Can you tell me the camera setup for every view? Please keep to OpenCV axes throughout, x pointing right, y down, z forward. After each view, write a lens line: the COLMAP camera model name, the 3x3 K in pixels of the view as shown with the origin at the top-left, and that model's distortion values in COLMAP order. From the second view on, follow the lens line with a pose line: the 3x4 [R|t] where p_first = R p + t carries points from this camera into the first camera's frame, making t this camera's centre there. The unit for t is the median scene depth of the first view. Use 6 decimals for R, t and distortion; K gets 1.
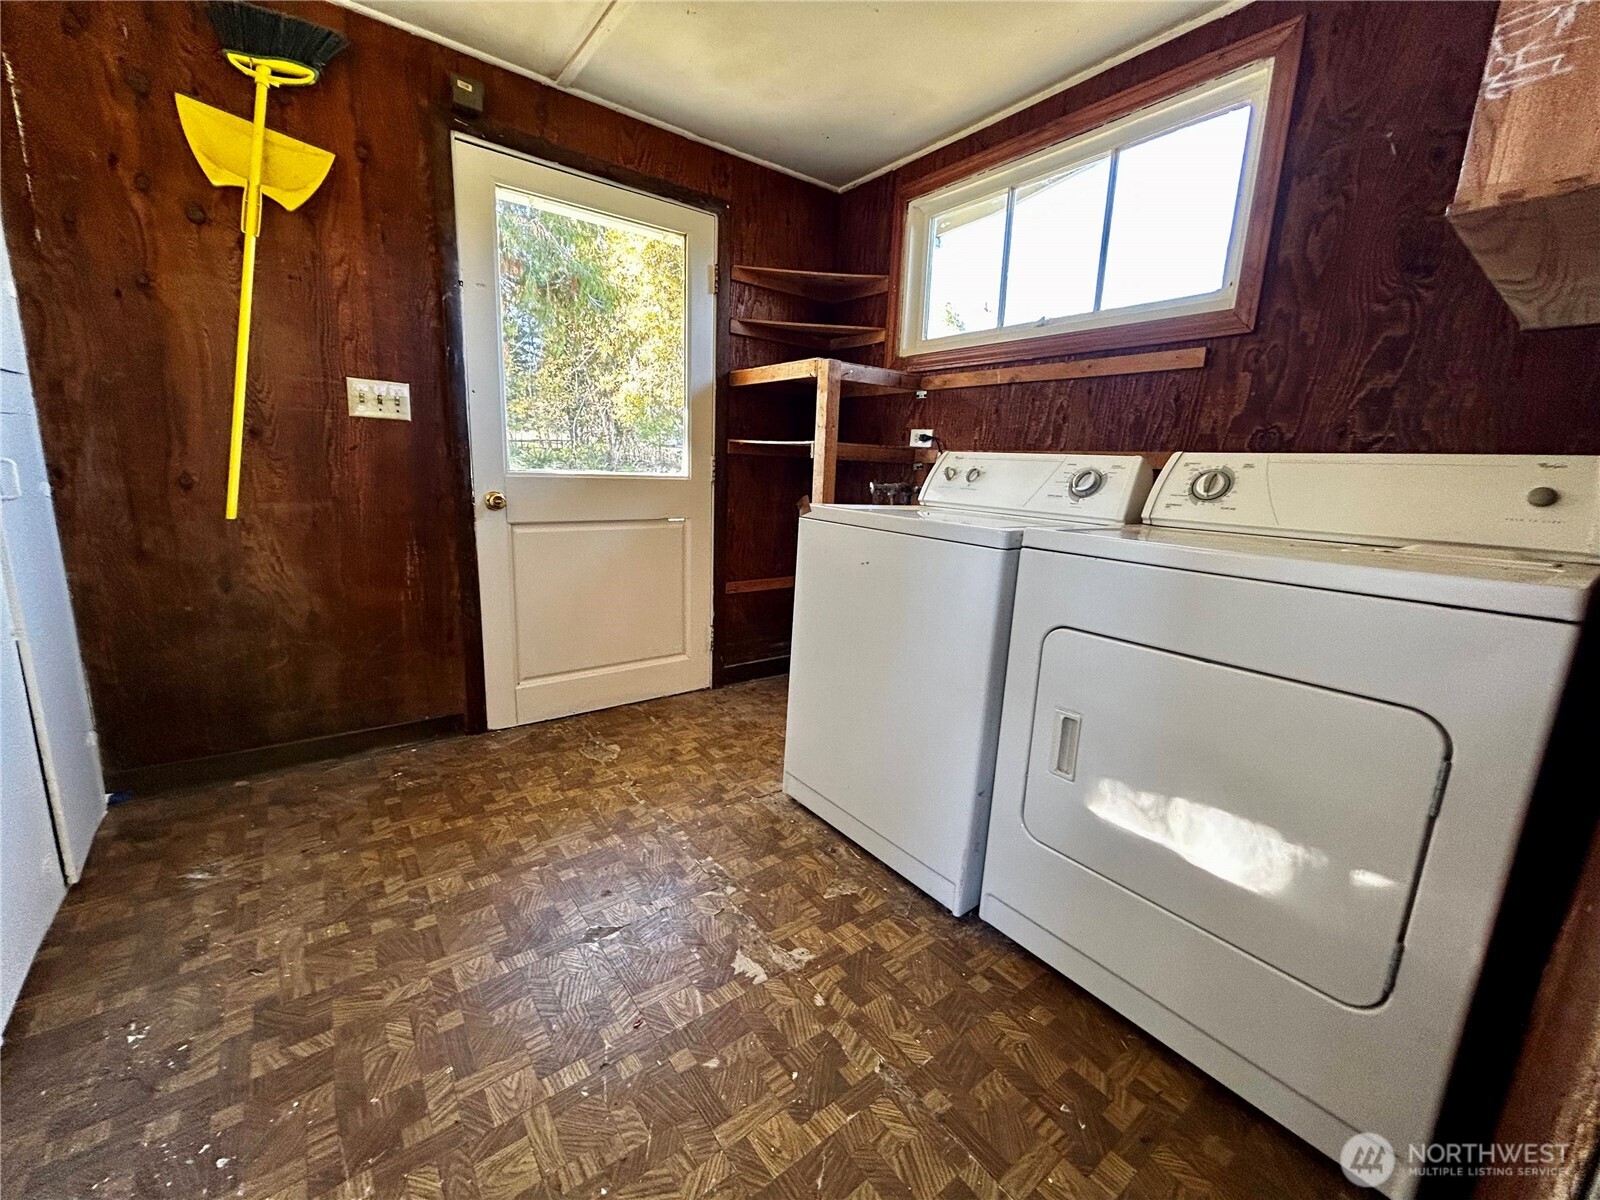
lens RADIAL K [[645.4, 0, 796.5], [0, 645.4, 594.4], [0, 0, 1]] dist [-0.001141, -0.000298]
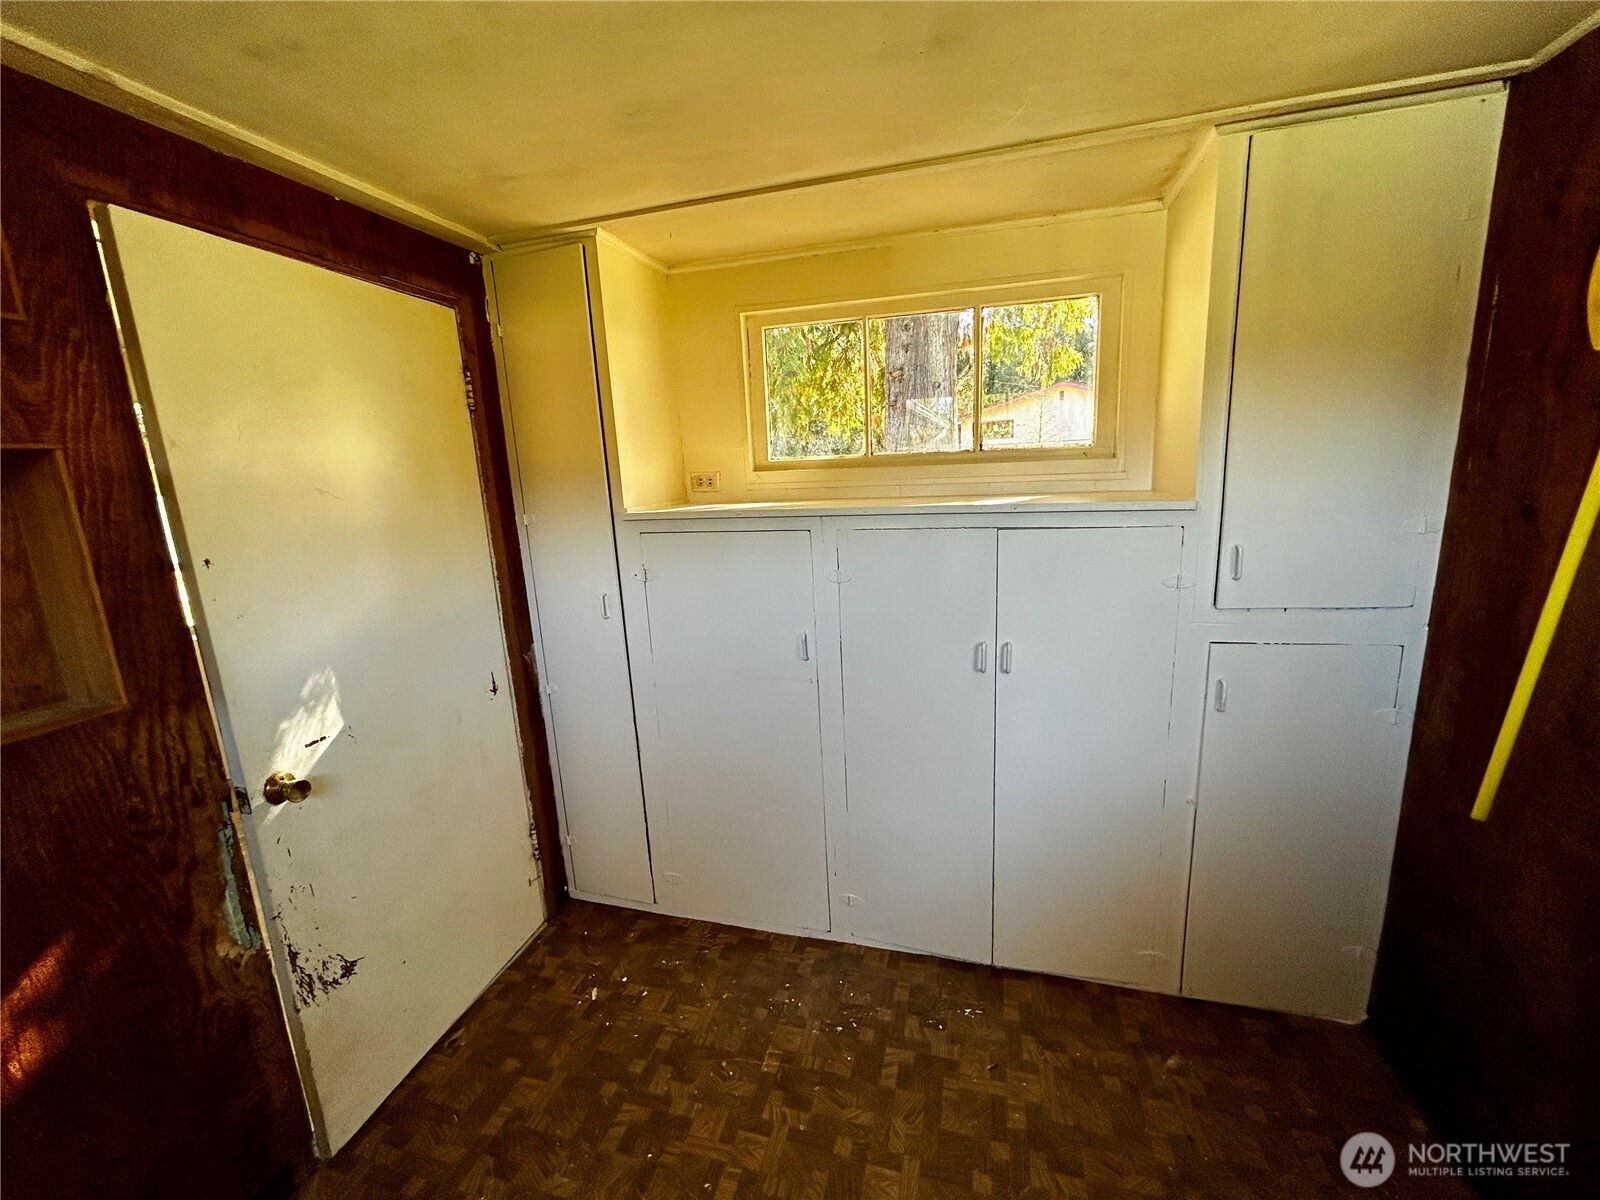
lens RADIAL K [[645.4, 0, 795.0], [0, 645.4, 595.8], [0, 0, 1]] dist [-0.001141, -0.000298]
pose [[-0.801371, 0.113719, -0.587258, 0.139835], [-0.109394, 0.937342, 0.330790, -0.676788], [0.588079, 0.329328, -0.738719, 1.364765]]
